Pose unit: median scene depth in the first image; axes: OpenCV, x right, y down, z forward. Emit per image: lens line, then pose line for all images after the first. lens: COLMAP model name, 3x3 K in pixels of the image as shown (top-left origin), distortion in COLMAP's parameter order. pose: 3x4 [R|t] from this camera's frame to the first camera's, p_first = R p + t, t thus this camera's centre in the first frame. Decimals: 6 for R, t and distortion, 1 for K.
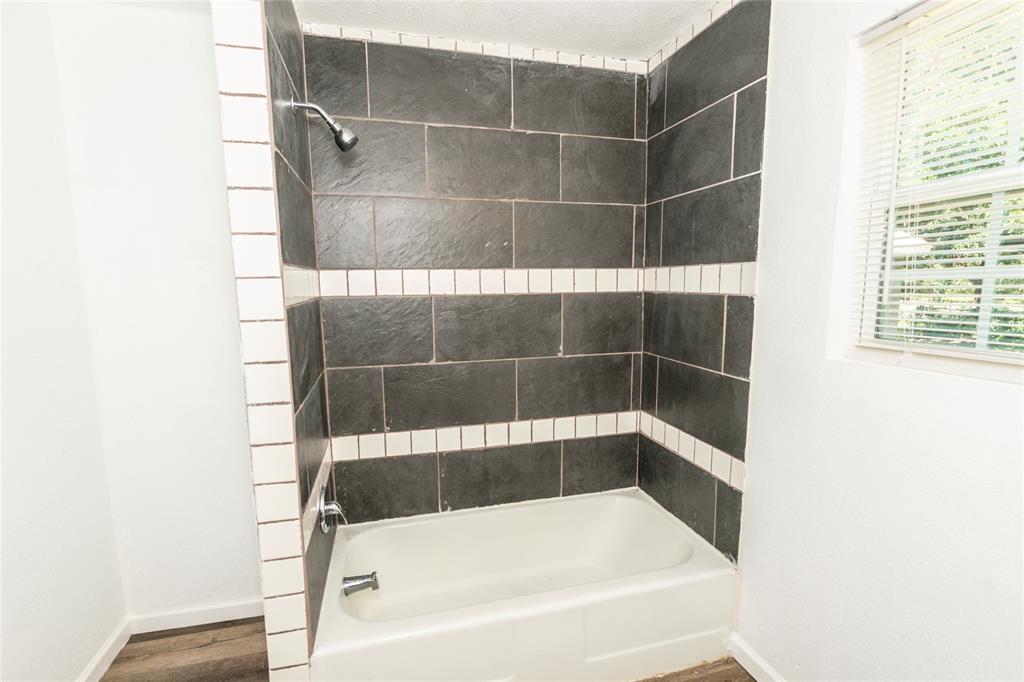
lens RADIAL K [[471.6, 0, 512.0], [0, 471.6, 341.0], [0, 0, 1]] dist [0.000398, 0.000079]
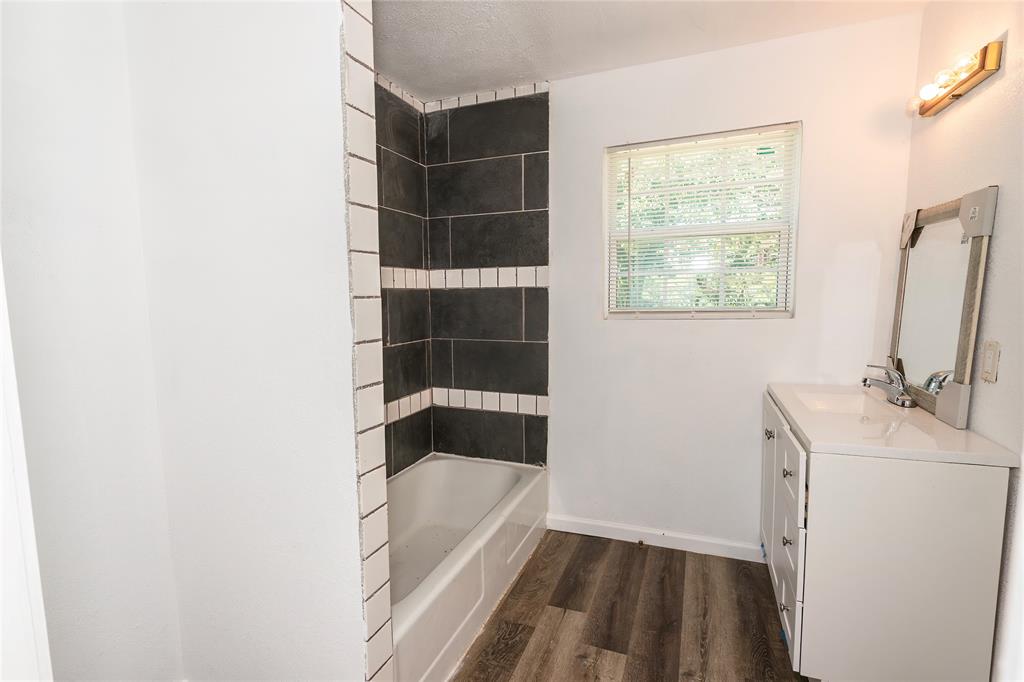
lens RADIAL K [[486.8, 0, 482.2], [0, 486.8, 341.1], [0, 0, 1]] dist [0.000156, -0.000084]
pose [[0.630503, -0.070430, 0.772985, -0.633440], [0.100584, 0.994891, 0.008605, 0.033223], [-0.769642, 0.072324, 0.634367, 0.109543]]
